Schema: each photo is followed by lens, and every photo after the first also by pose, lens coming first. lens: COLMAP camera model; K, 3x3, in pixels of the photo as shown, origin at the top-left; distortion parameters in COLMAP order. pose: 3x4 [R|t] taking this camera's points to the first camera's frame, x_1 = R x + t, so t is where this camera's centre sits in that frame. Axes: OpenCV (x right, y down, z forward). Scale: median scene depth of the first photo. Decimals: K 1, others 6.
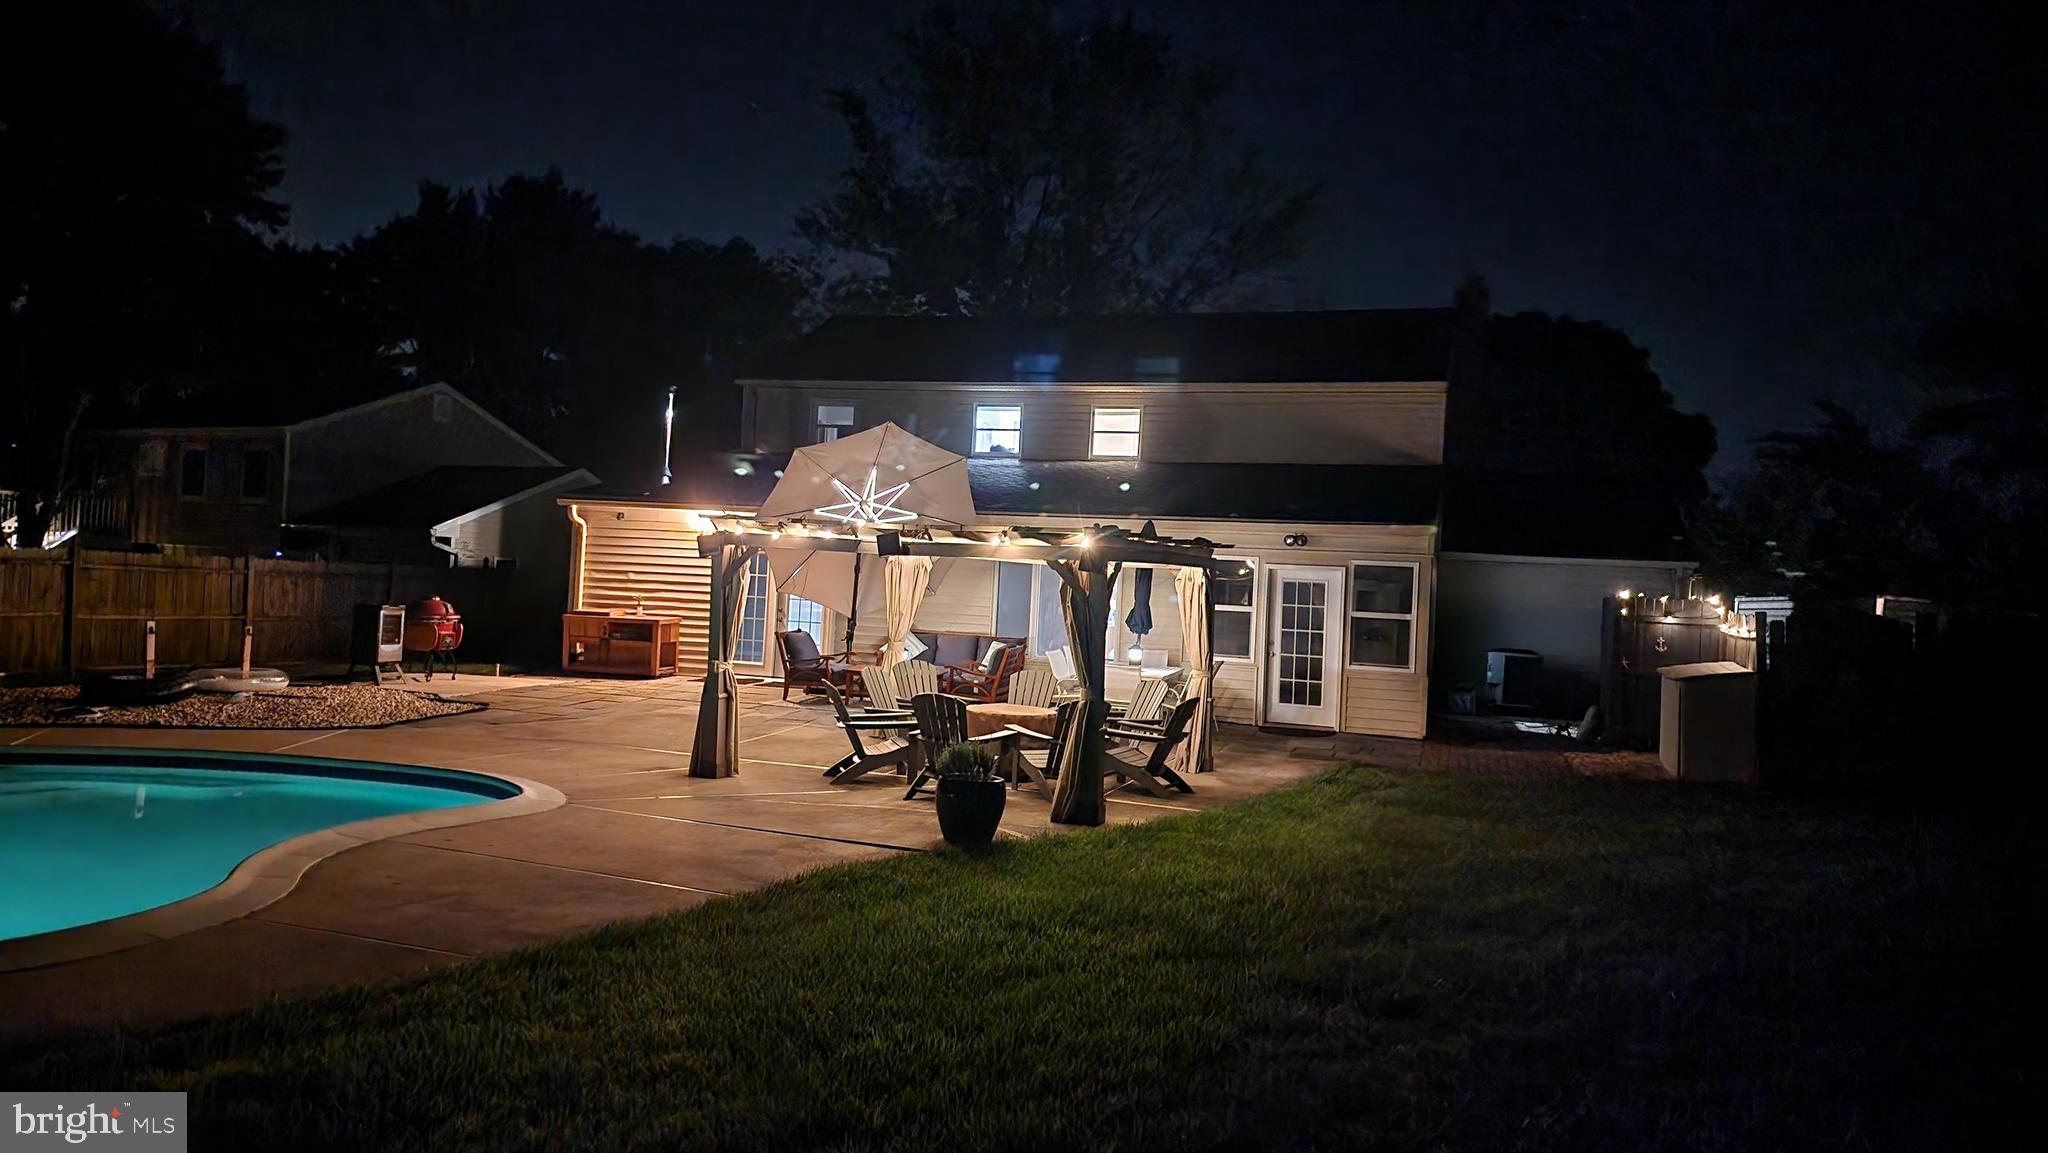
lens RADIAL K [[1316.0, 0, 1024.0], [0, 1316.0, 576.5], [0, 0, 1]] dist [0.044579, -0.001580]
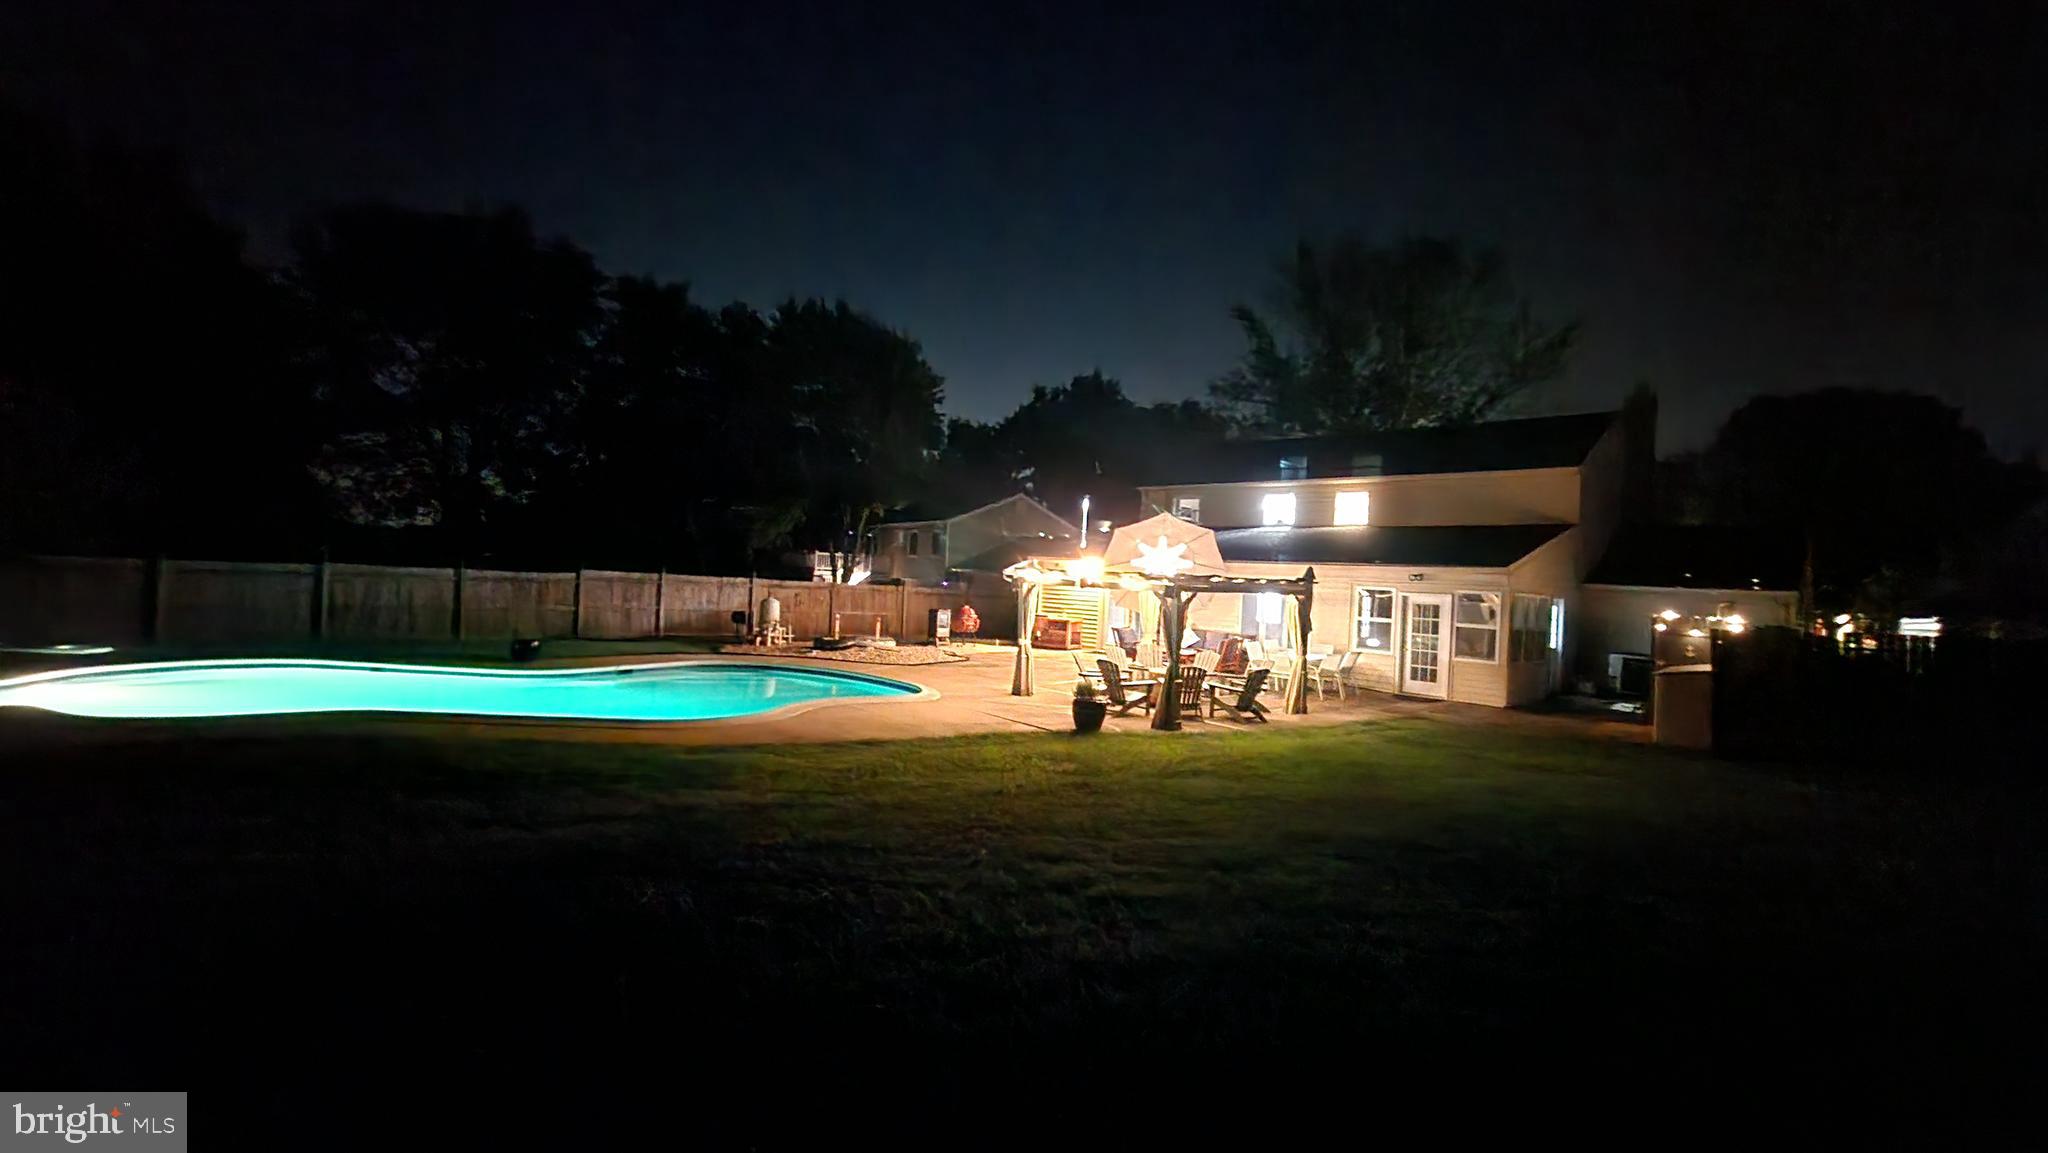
lens RADIAL K [[819.1, 0, 1024.0], [0, 819.1, 576.5], [0, 0, 1]] dist [-0.000067, 0.000009]
pose [[0.886756, -0.003528, -0.462225, 0.236678], [-0.007406, 0.999734, -0.021839, -0.003250], [0.462179, 0.022789, 0.886494, -0.085468]]
